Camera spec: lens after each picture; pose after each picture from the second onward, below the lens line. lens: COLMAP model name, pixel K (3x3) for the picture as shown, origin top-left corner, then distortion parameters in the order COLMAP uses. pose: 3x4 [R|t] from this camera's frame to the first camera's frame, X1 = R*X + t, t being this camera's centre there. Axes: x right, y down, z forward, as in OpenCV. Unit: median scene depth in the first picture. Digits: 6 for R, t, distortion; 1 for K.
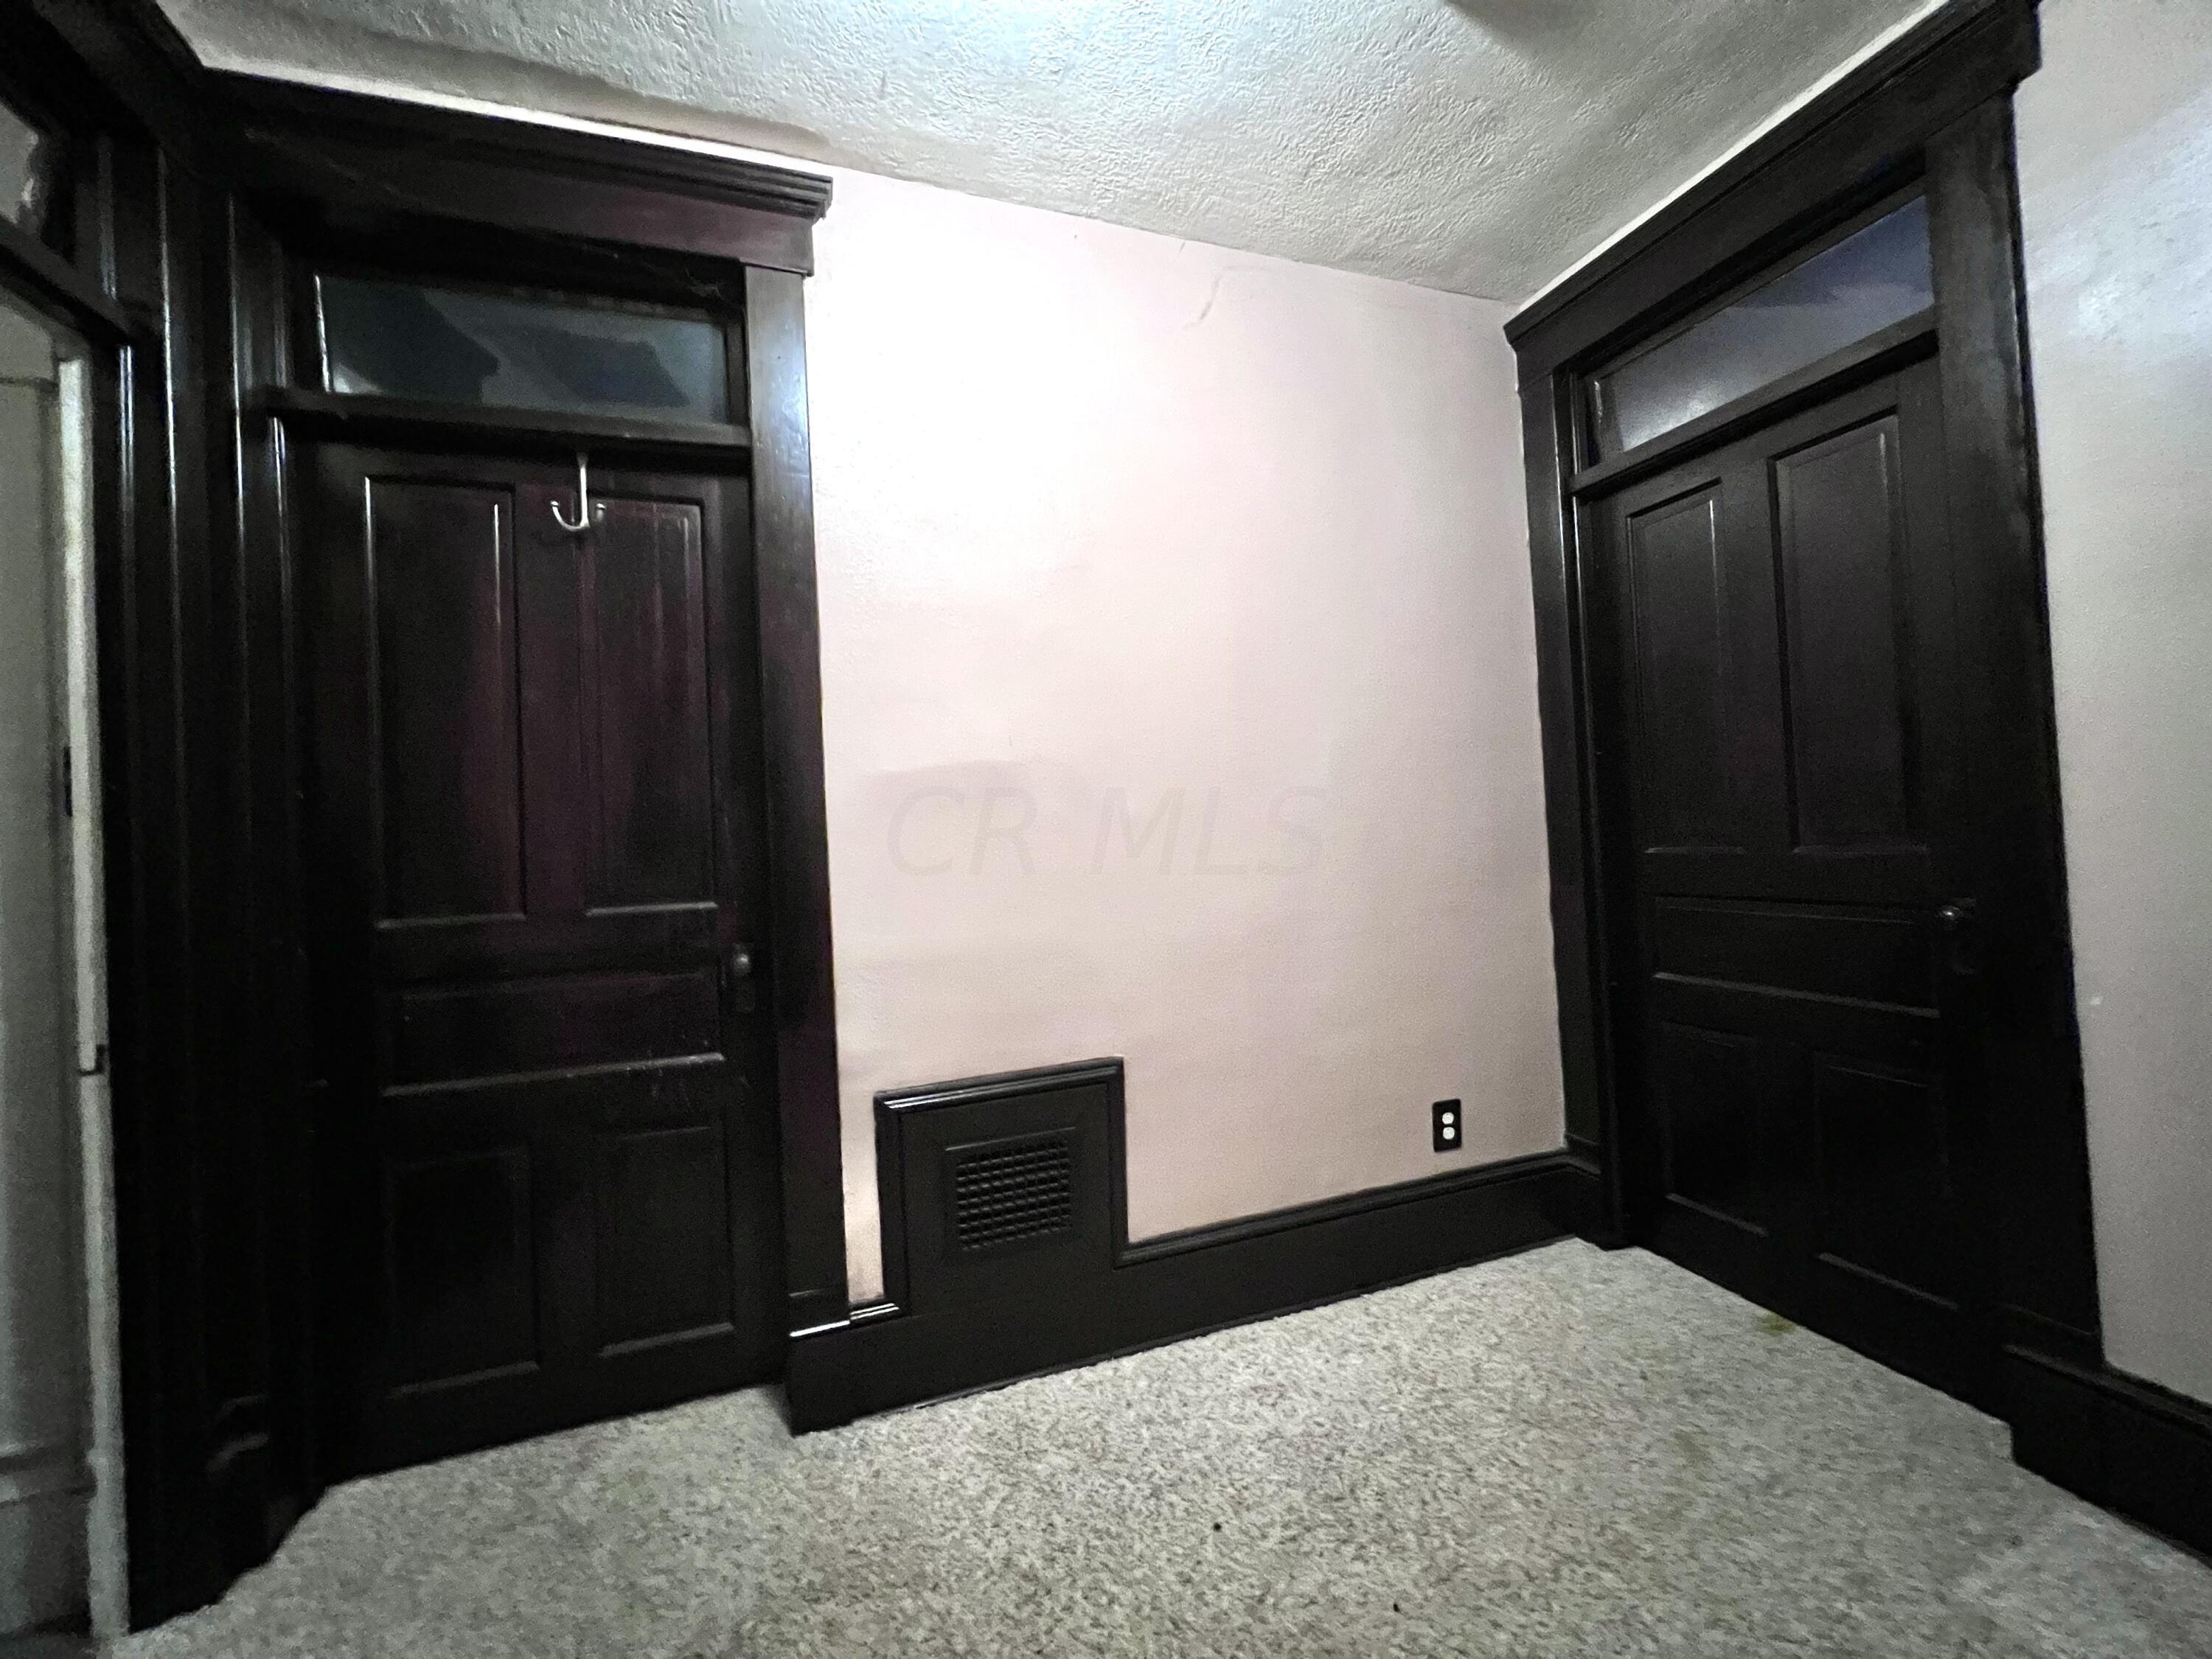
lens RADIAL K [[886.3, 0, 1105.1], [0, 886.3, 824.4], [0, 0, 1]] dist [0.000520, -0.000042]
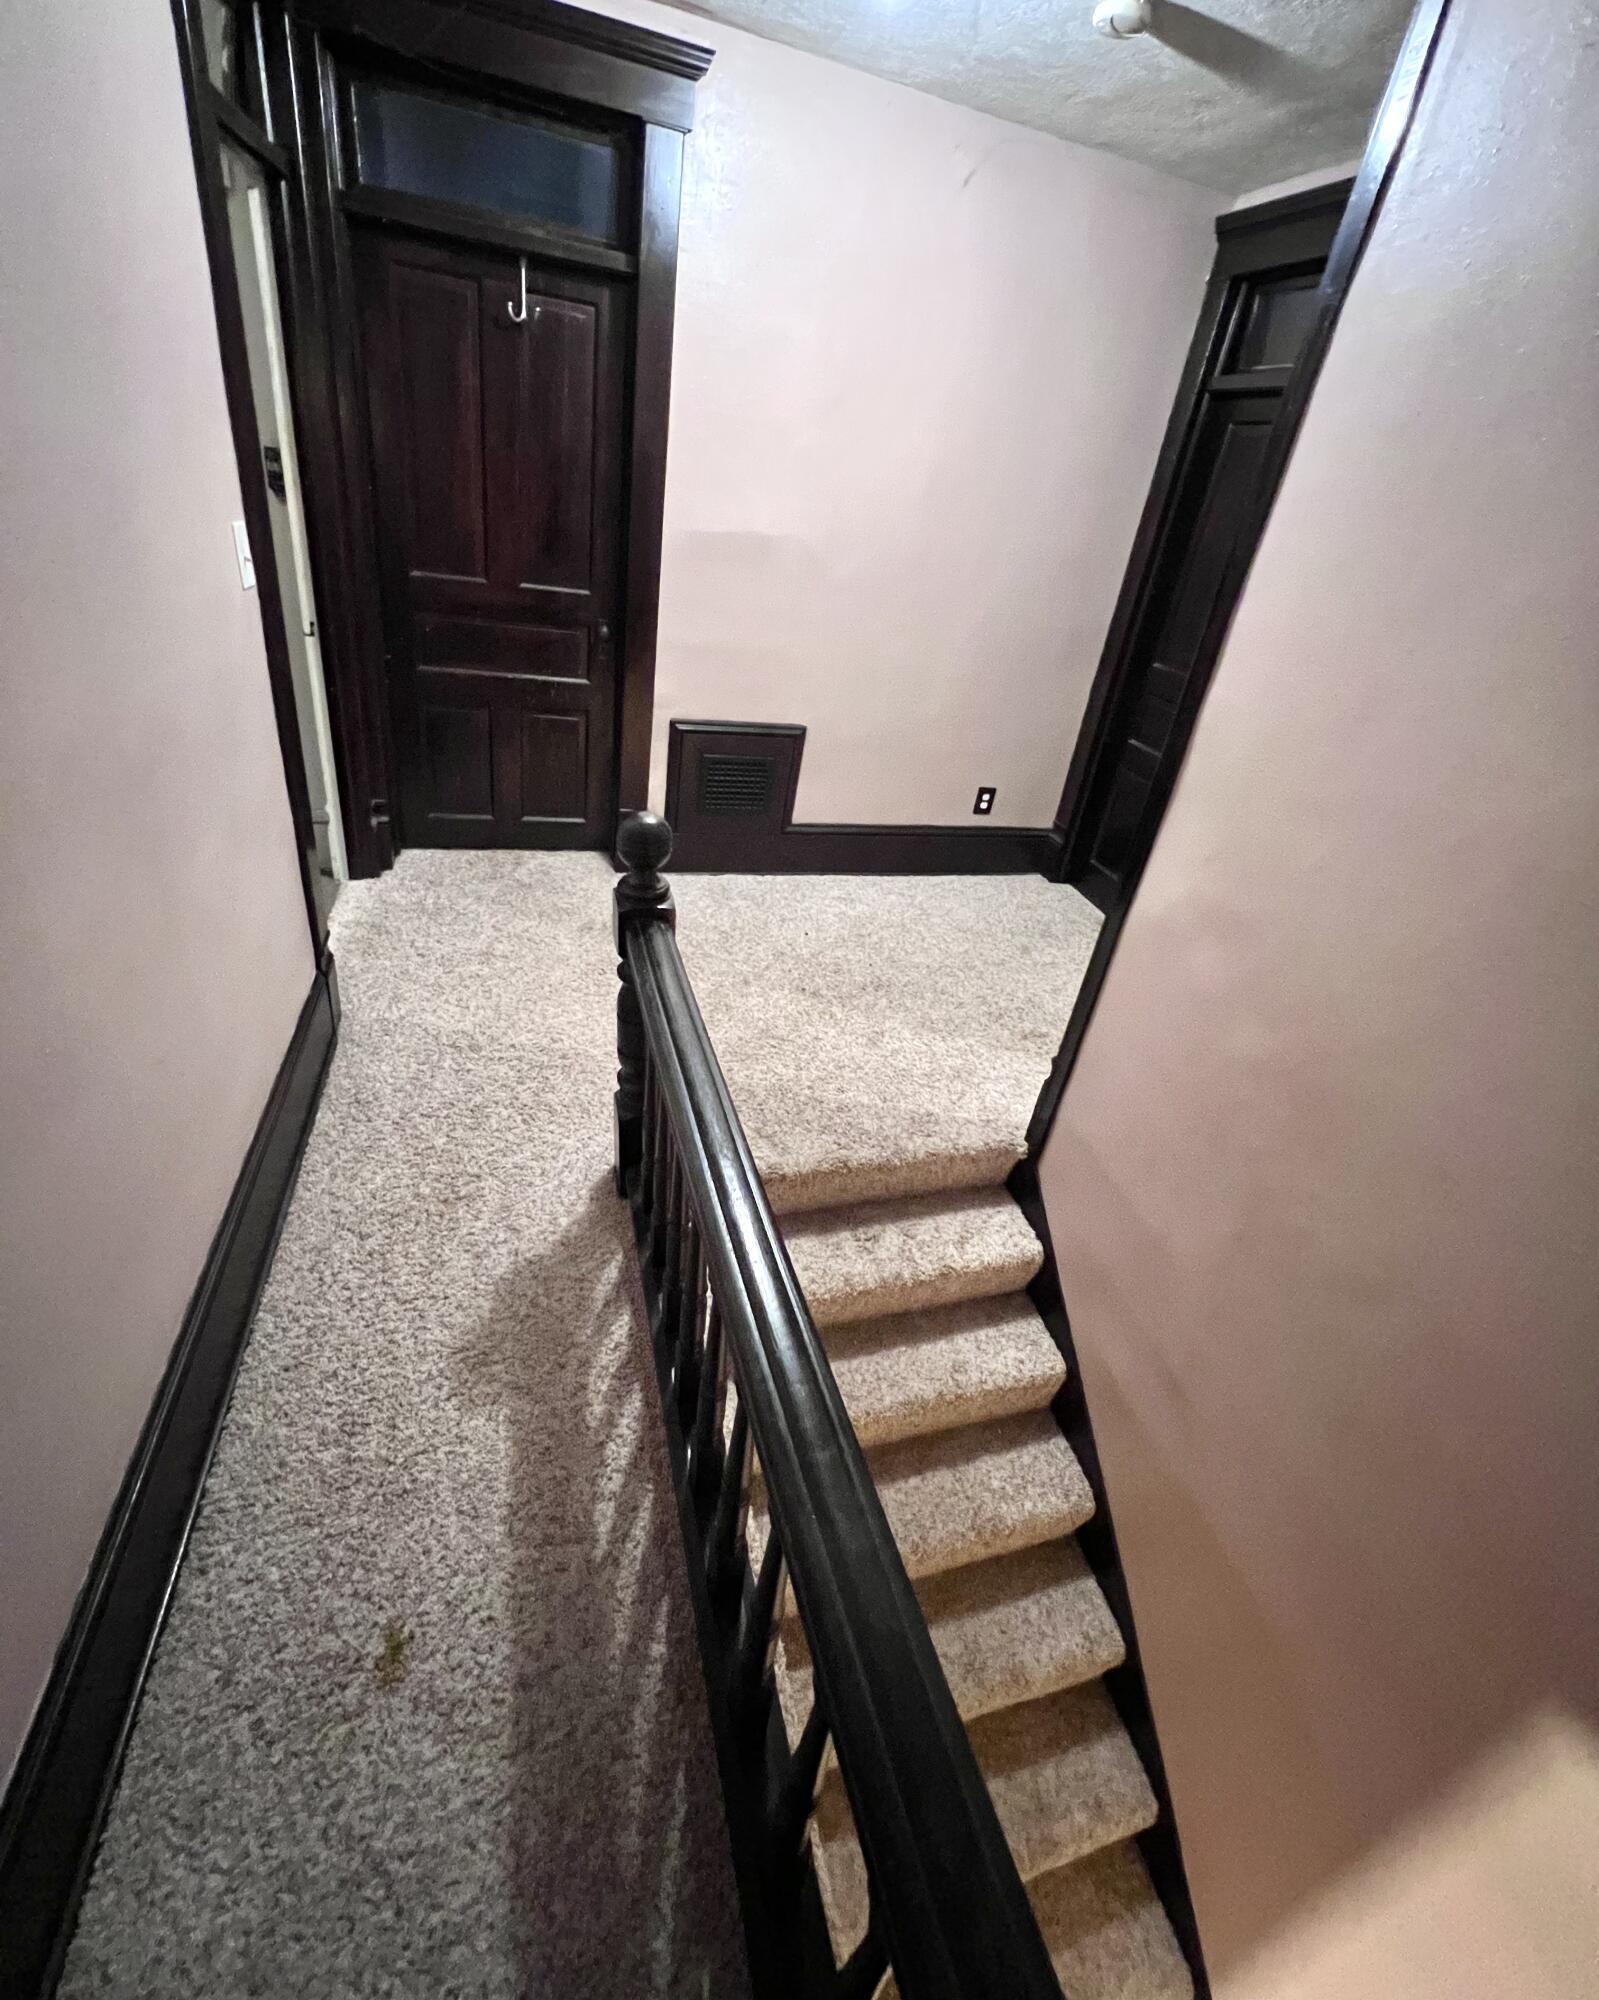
lens RADIAL K [[850.3, 0, 815.0], [0, 850.3, 931.8], [0, 0, 1]] dist [-0.001184, -0.000011]
pose [[0.981070, 0.184893, 0.057587, 0.015133], [-0.189751, 0.858417, 0.476565, -0.212348], [0.038680, -0.478471, 0.877251, -0.741174]]
